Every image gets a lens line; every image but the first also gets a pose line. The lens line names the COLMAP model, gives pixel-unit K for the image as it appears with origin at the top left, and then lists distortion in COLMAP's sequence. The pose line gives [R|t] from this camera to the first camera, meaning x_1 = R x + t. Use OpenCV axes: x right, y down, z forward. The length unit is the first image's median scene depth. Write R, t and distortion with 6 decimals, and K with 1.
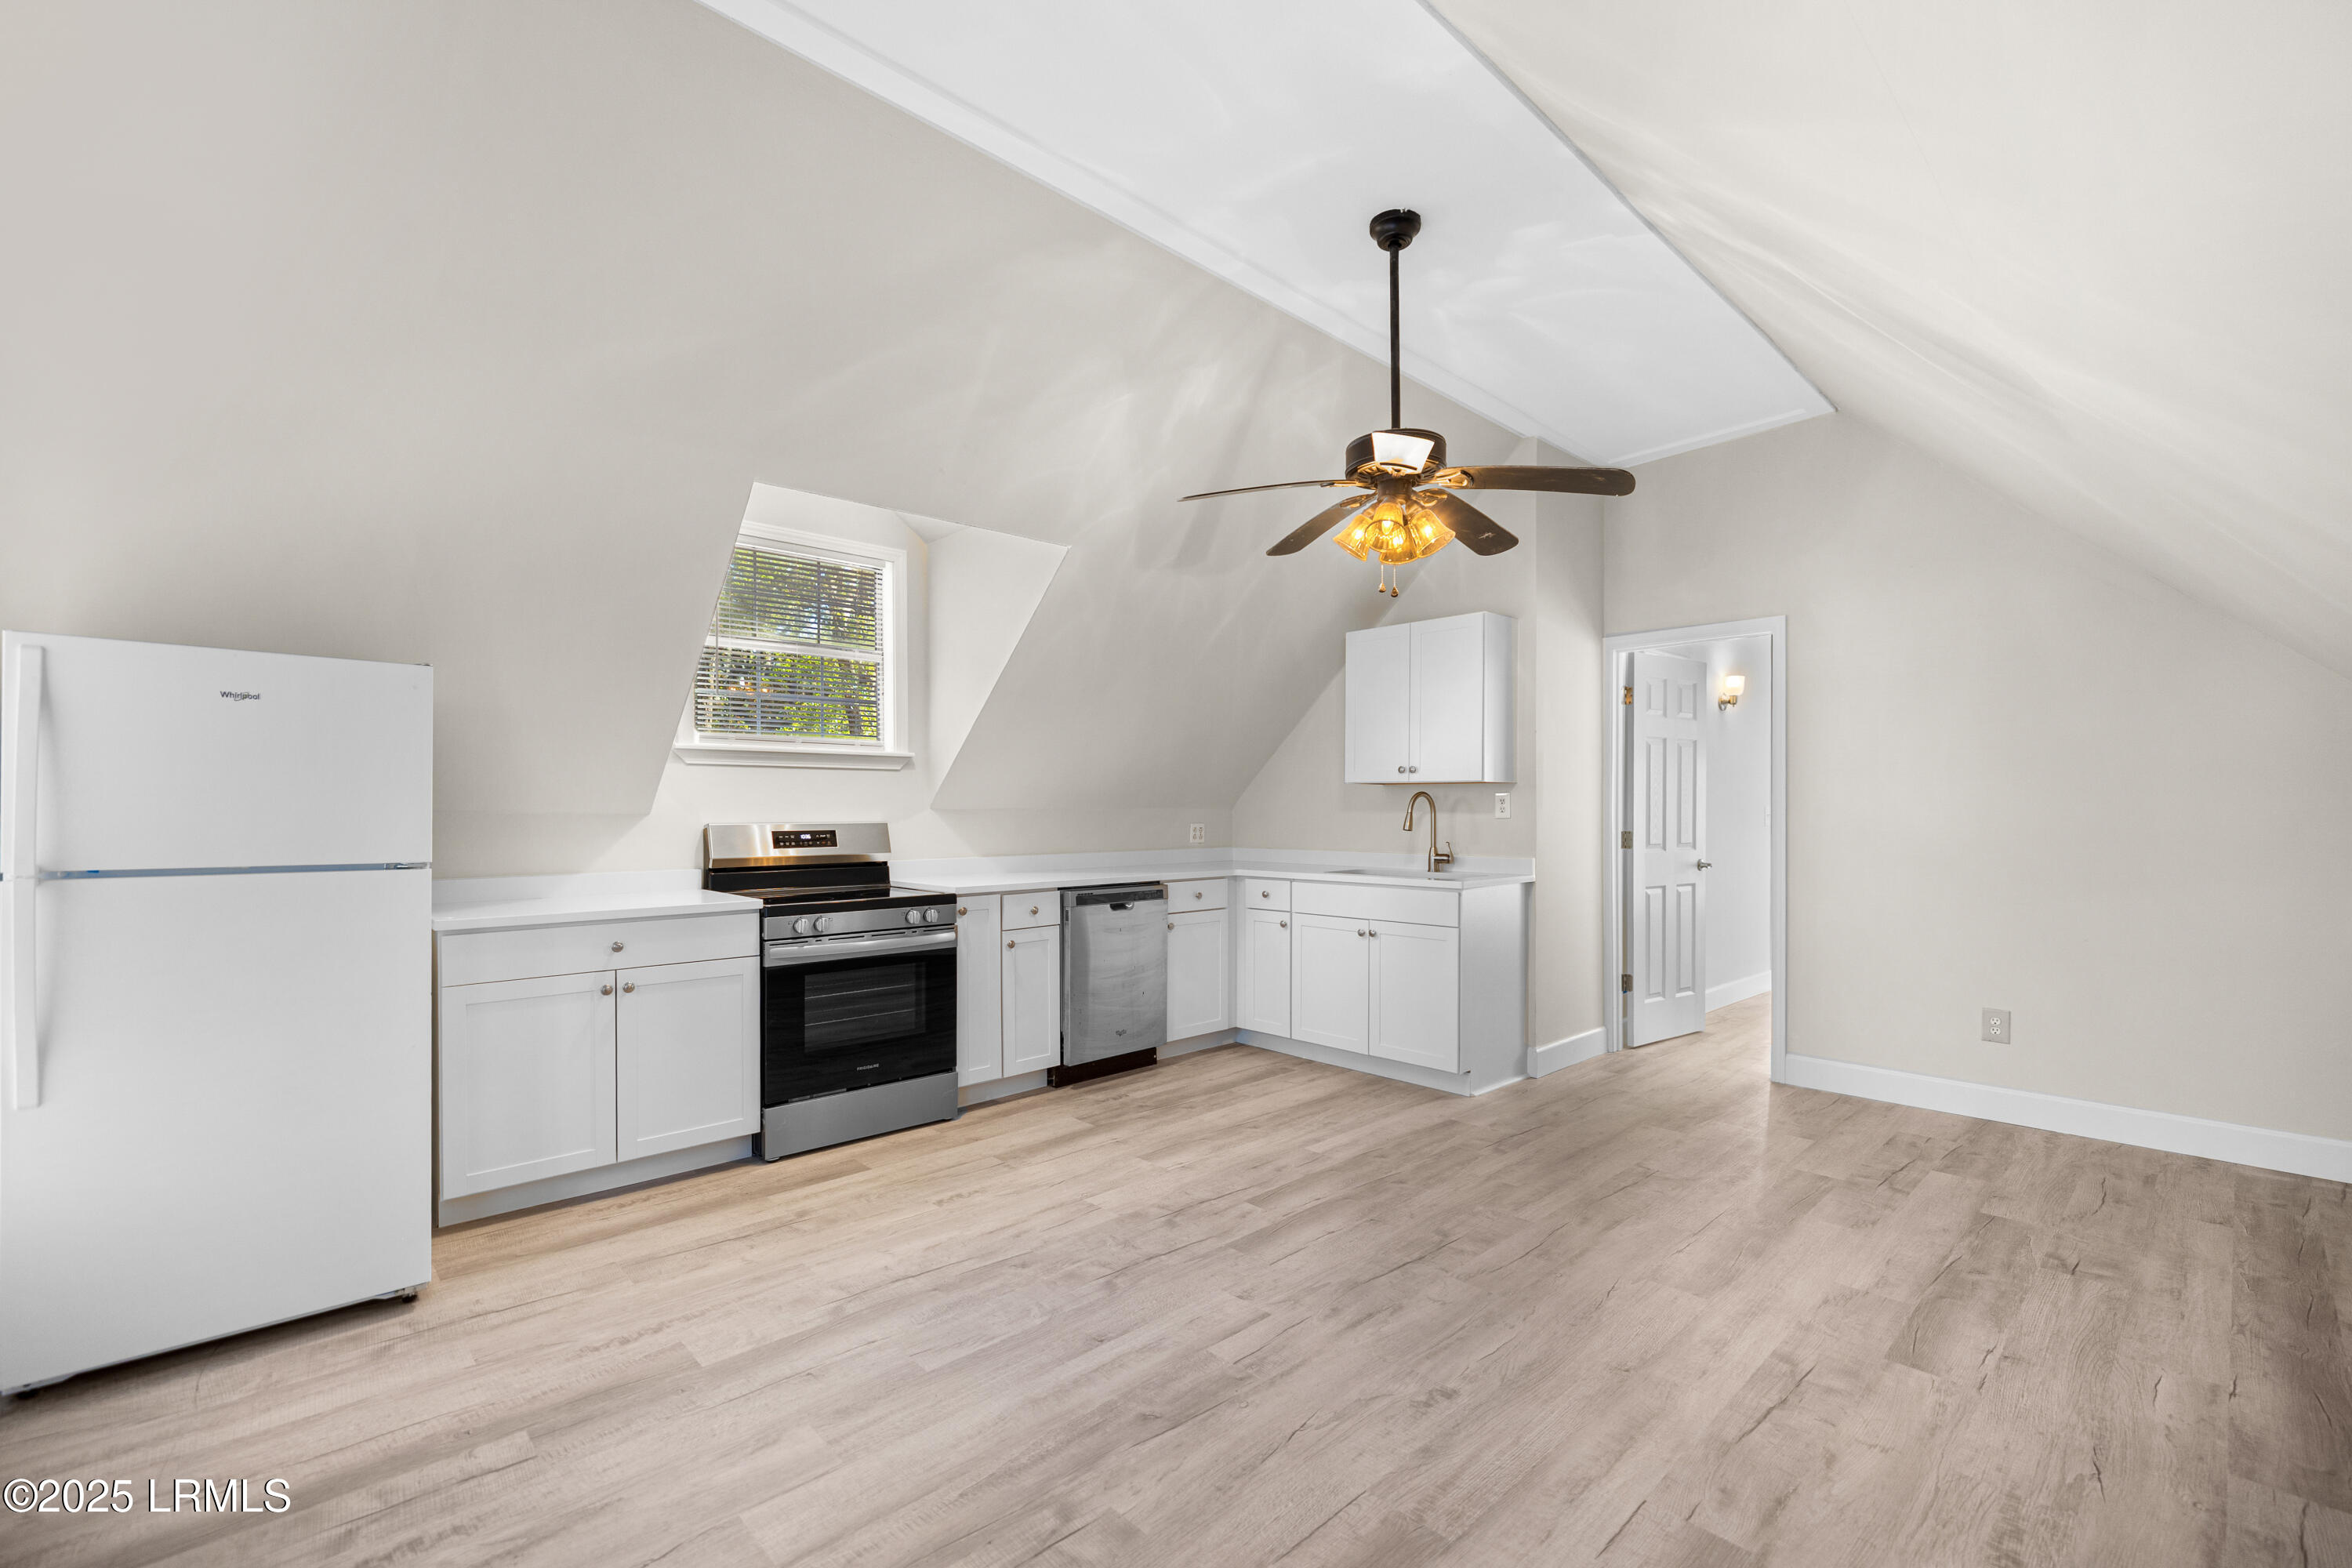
lens RADIAL K [[1000.8, 0, 1169.5], [0, 1000.8, 813.8], [0, 0, 1]] dist [0.002218, -0.000123]
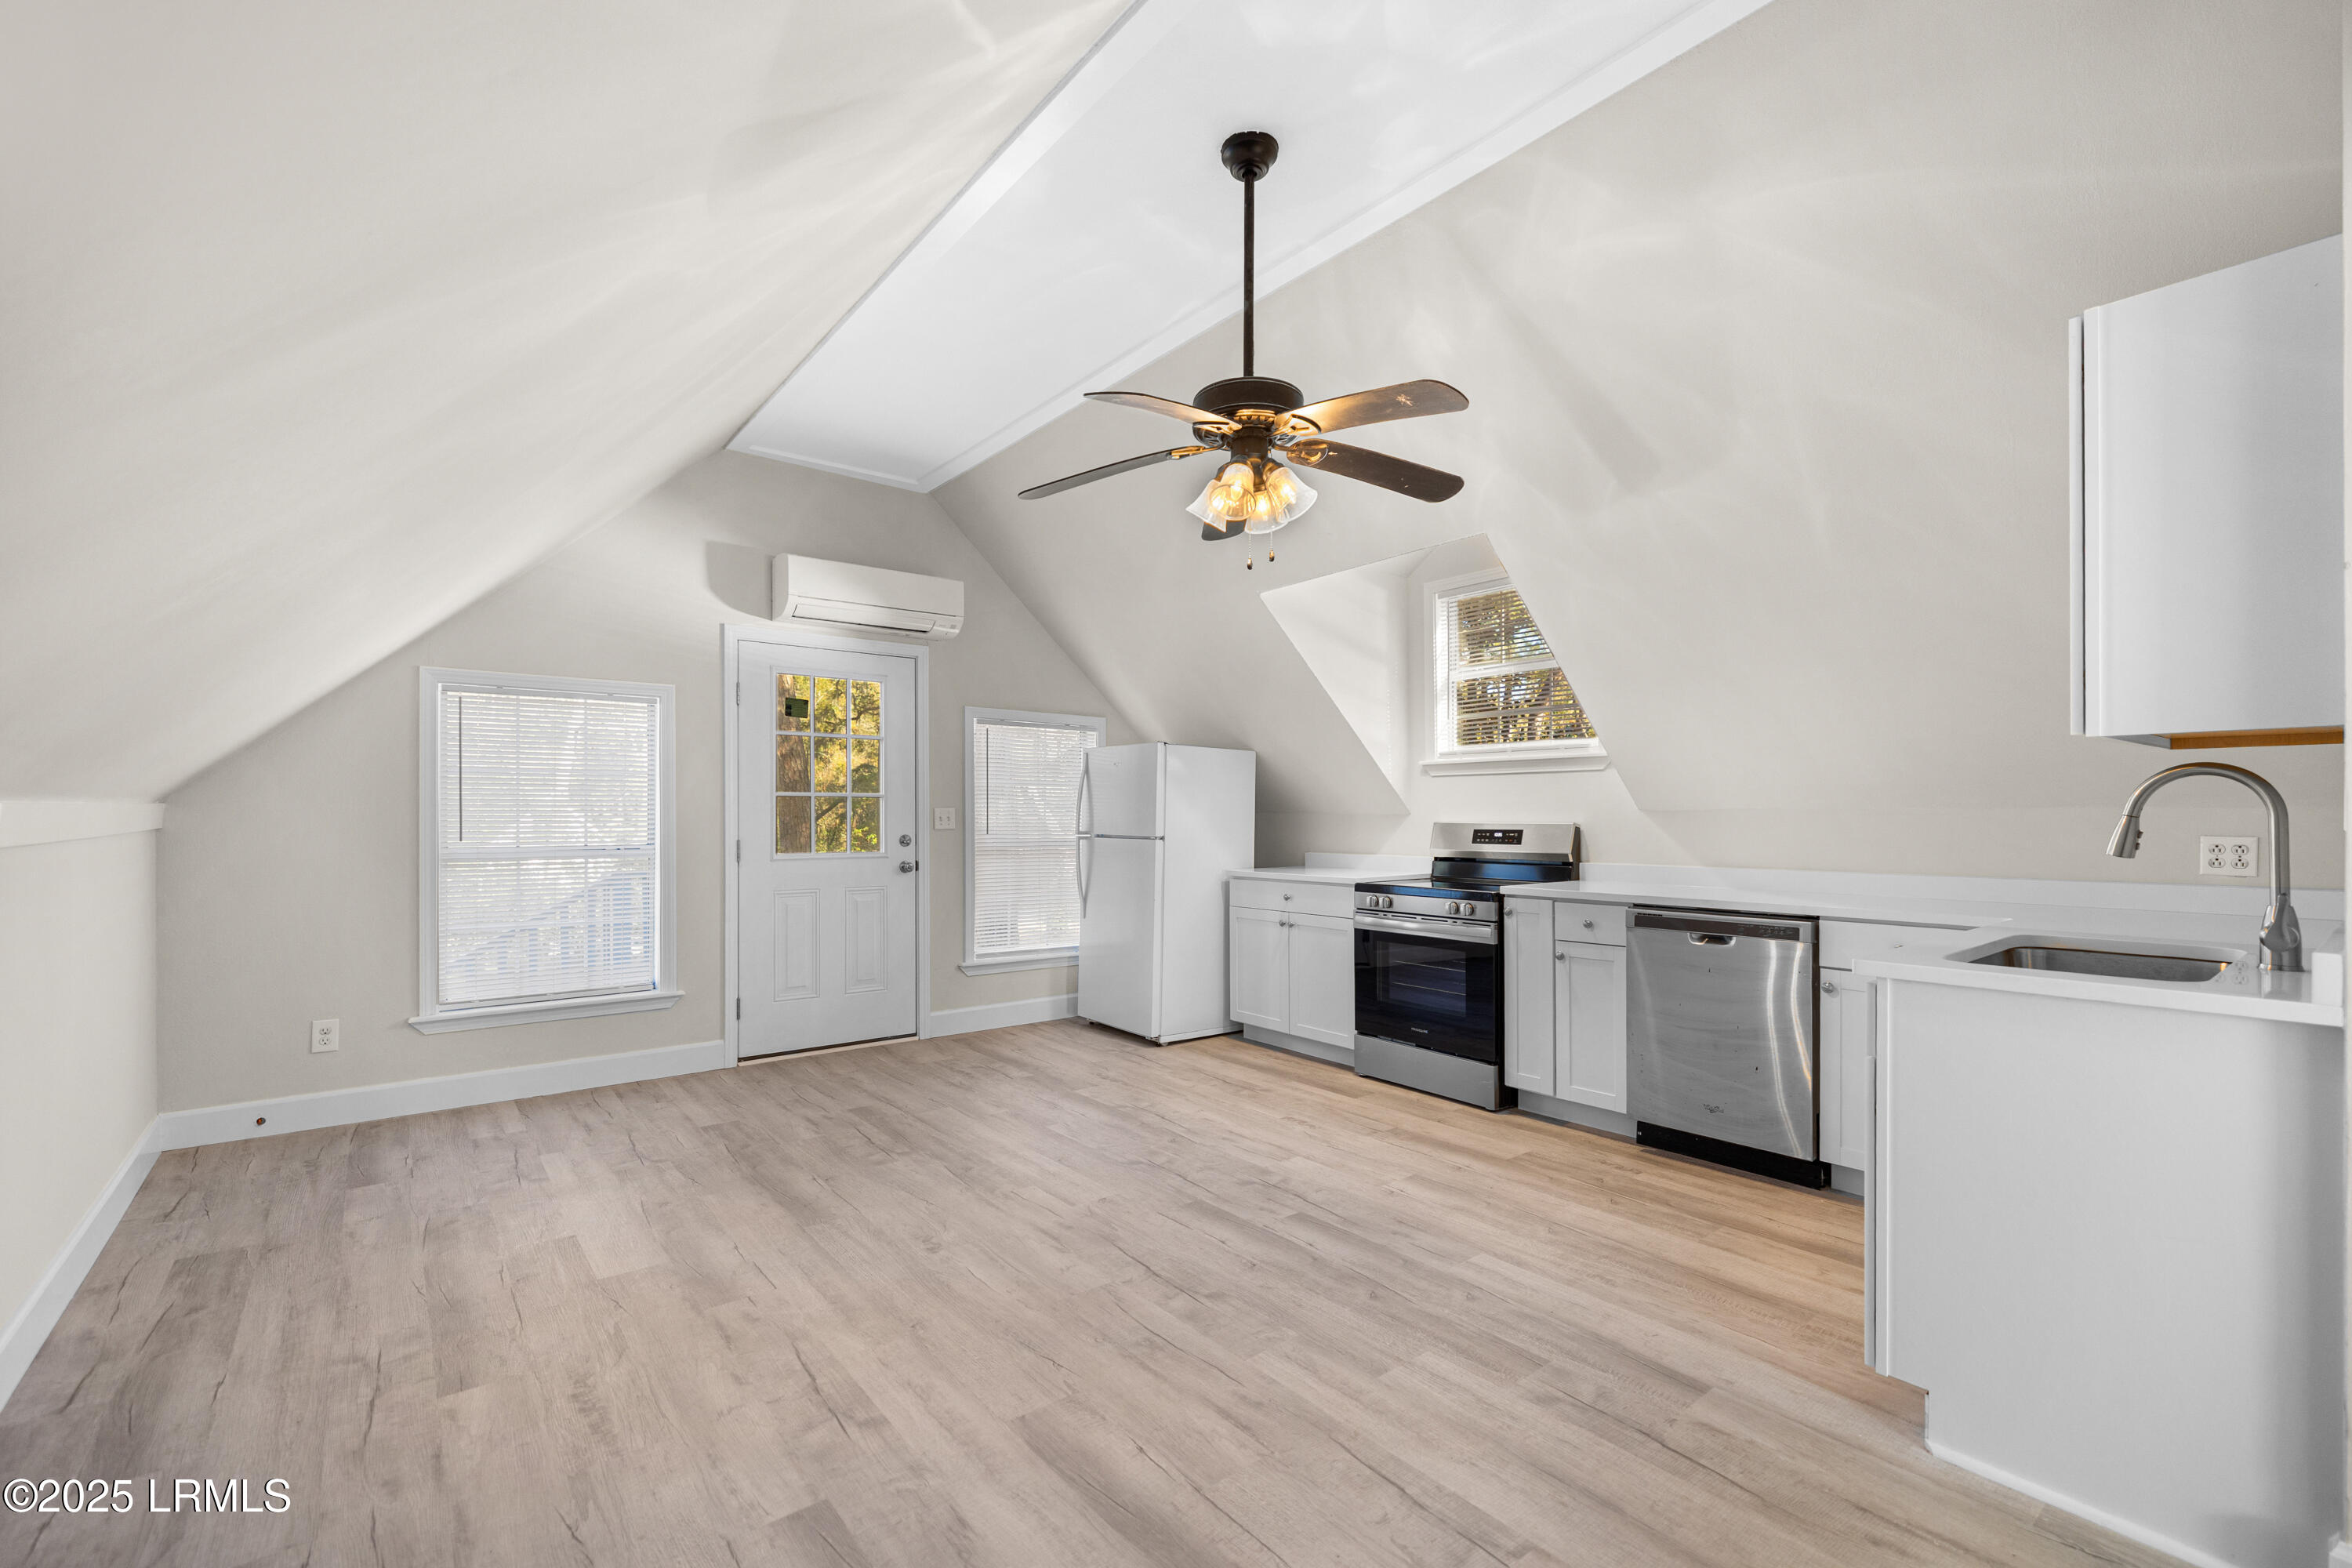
lens RADIAL K [[1000.8, 0, 1169.5], [0, 1000.8, 813.8], [0, 0, 1]] dist [0.002218, -0.000123]
pose [[-0.080744, 0.000334, -0.996735, 1.038652], [-0.003524, 0.999994, 0.000621, -0.000483], [0.996729, 0.003563, -0.080742, 0.934509]]
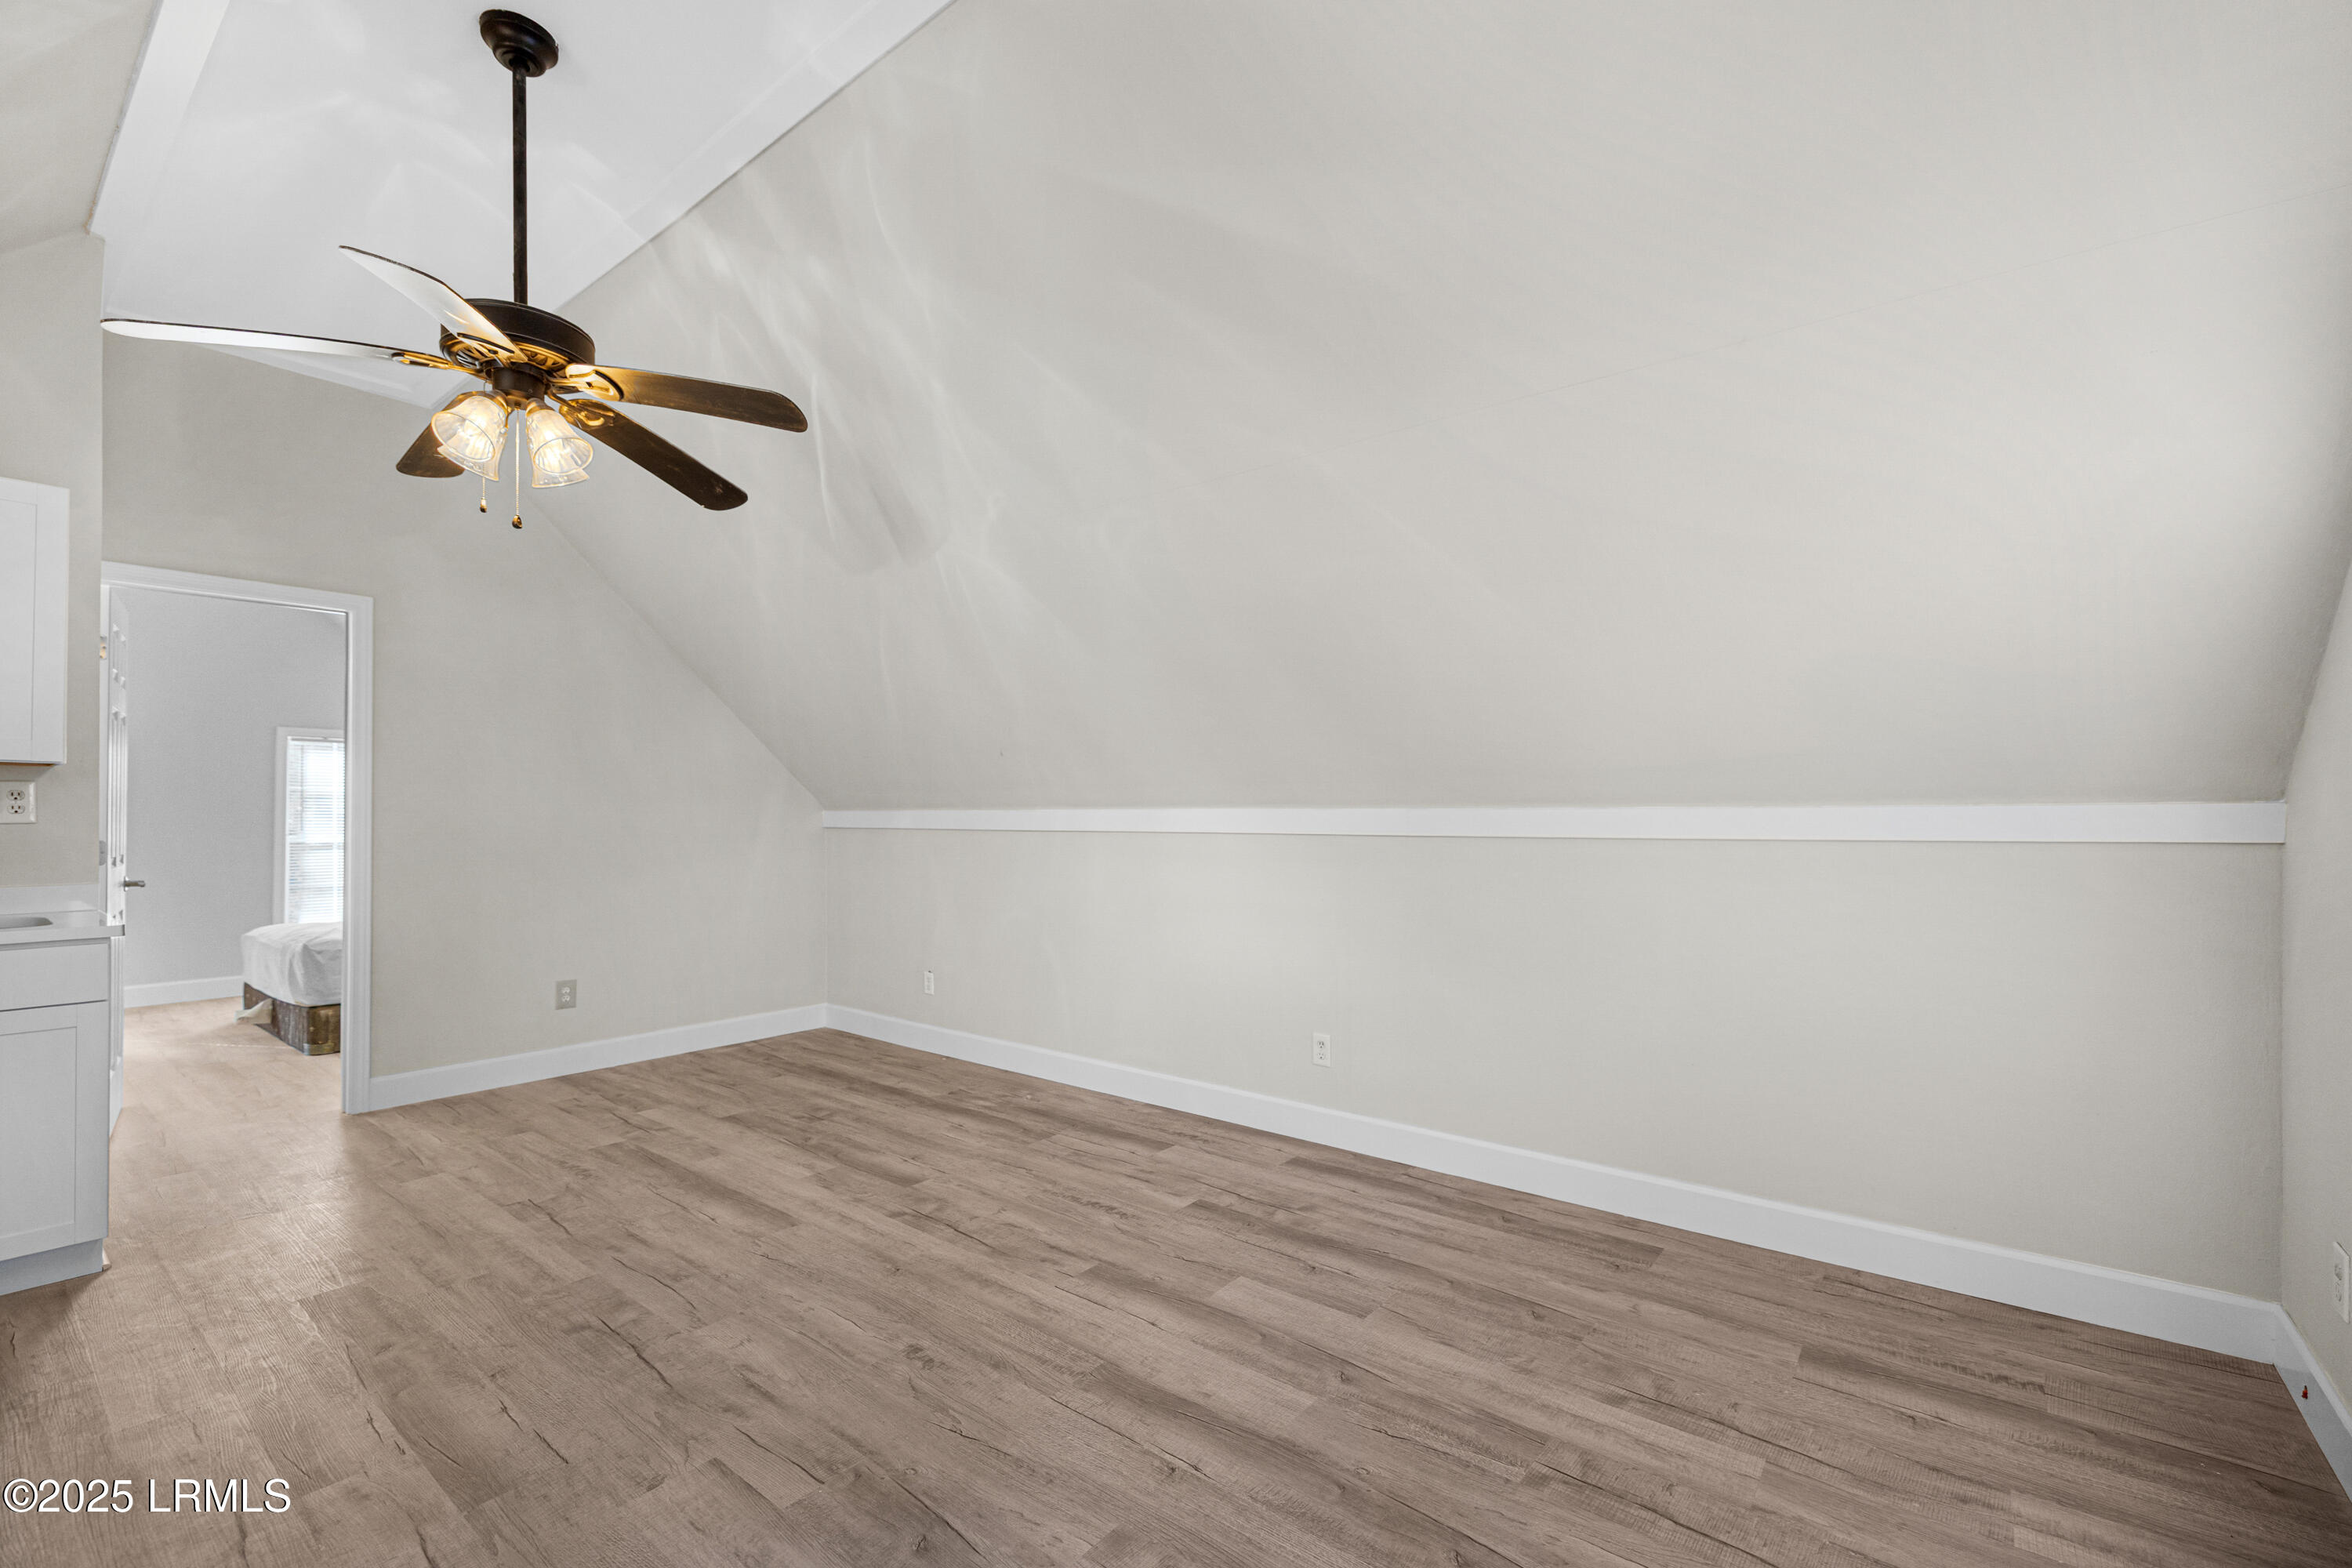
lens RADIAL K [[1000.8, 0, 1169.5], [0, 1000.8, 813.8], [0, 0, 1]] dist [0.002218, -0.000123]
pose [[-0.144967, -0.000359, 0.989436, -0.549981], [0.001183, 0.999999, 0.000536, -0.000662], [-0.989436, 0.001248, -0.144966, 0.581990]]
